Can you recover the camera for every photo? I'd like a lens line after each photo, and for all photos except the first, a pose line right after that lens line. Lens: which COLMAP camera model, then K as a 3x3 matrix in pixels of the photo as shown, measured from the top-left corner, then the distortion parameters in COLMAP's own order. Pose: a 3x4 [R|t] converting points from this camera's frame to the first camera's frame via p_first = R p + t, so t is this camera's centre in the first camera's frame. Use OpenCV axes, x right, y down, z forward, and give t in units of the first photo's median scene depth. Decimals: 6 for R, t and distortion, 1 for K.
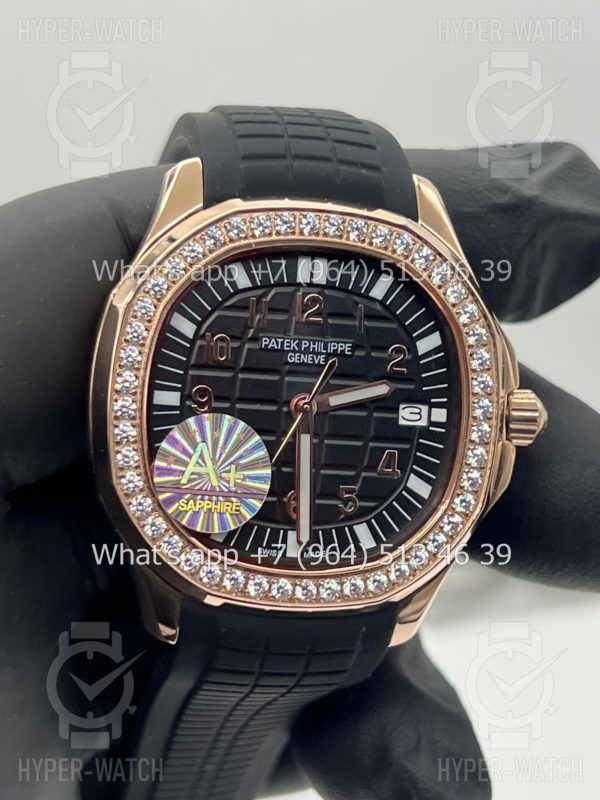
lens RADIAL K [[1921.4, 0, 300.0], [0, 1921.4, 400.0], [0, 0, 1]] dist [0.133664, 0.580898]
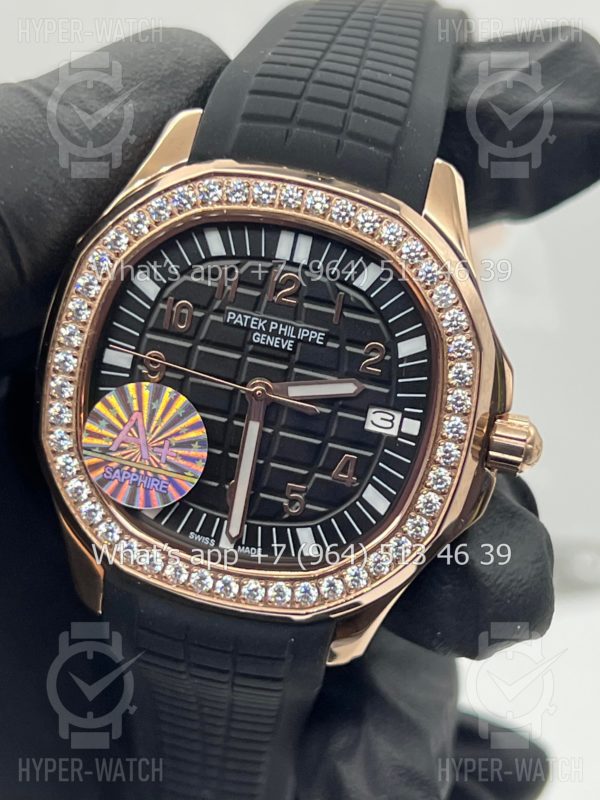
lens RADIAL K [[1921.4, 0, 300.0], [0, 1921.4, 400.0], [0, 0, 1]] dist [0.133664, 0.580898]
pose [[0.941806, 0.173330, -0.288023, 0.287539], [-0.161267, 0.984749, 0.065288, -0.056387], [0.294947, -0.015040, 0.955395, 0.120379]]
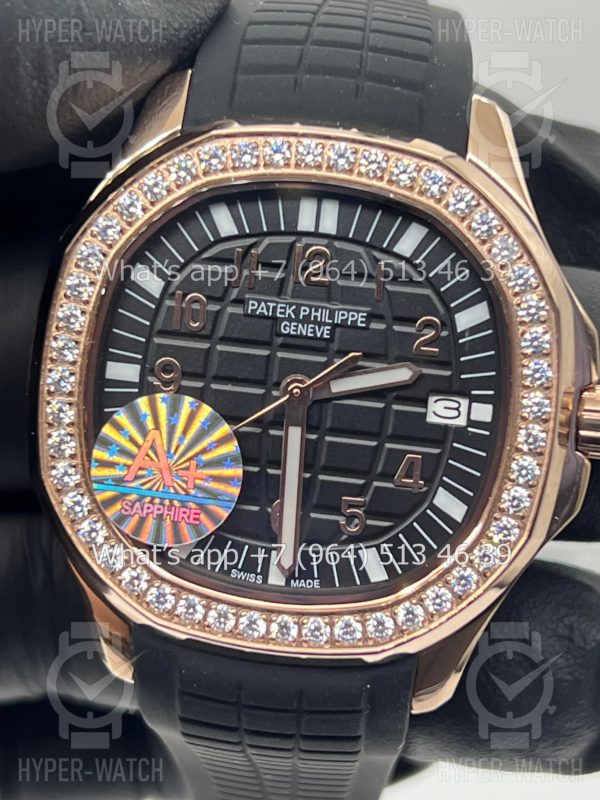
lens RADIAL K [[1921.4, 0, 300.0], [0, 1921.4, 400.0], [0, 0, 1]] dist [0.133664, 0.580898]
pose [[0.958226, 0.050536, -0.281511, 0.220715], [-0.051338, 0.998671, 0.004532, 0.003294], [0.281366, 0.010110, 0.959547, 0.258771]]
